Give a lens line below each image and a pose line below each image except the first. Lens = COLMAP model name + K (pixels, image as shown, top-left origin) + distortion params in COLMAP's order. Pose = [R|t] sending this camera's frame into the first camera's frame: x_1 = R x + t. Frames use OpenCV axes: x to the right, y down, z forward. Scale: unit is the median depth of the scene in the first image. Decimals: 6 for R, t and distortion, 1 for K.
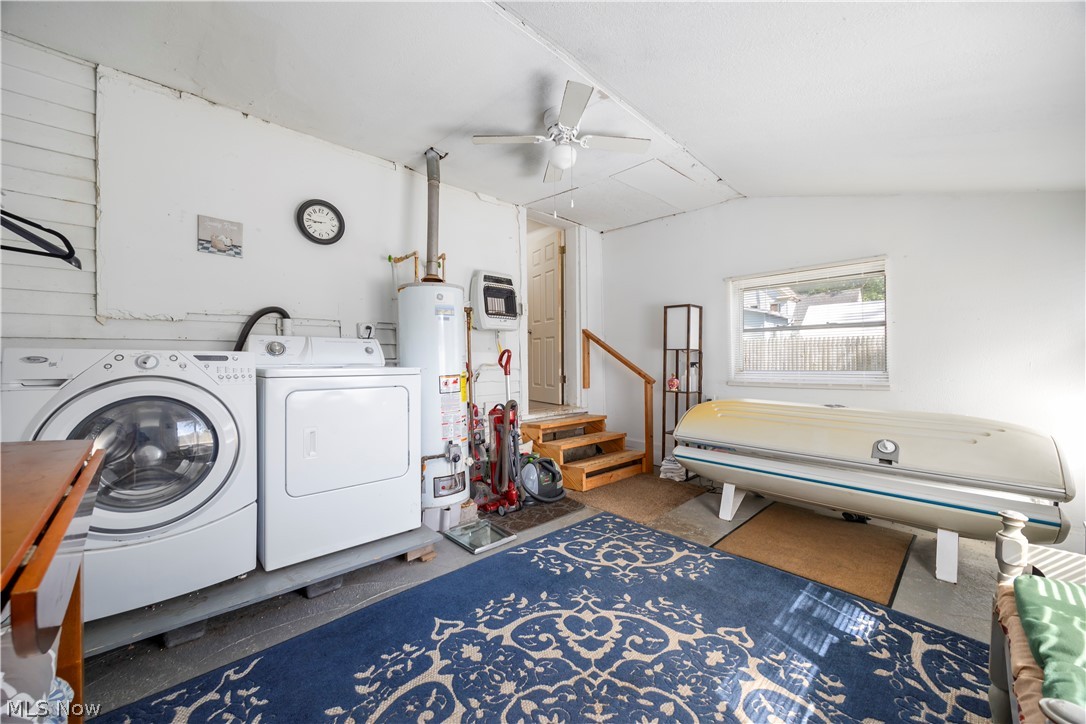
lens RADIAL K [[426.3, 0, 538.7], [0, 426.3, 361.3], [0, 0, 1]] dist [-0.000964, -0.000201]
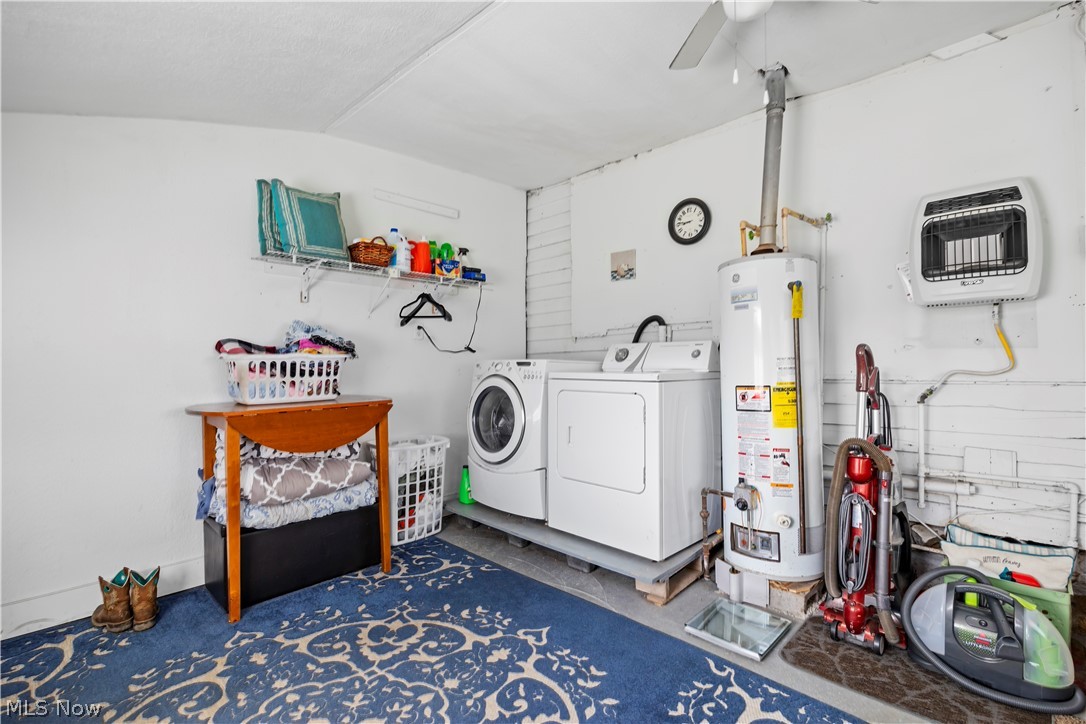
lens RADIAL K [[505.2, 0, 541.9], [0, 505.2, 357.9], [0, 0, 1]] dist [-0.015609, 0.000711]
pose [[0.006450, -0.012261, -0.999904, 0.865877], [0.003464, 0.999919, -0.012239, -0.006478], [0.999973, -0.003385, 0.006492, 0.909346]]
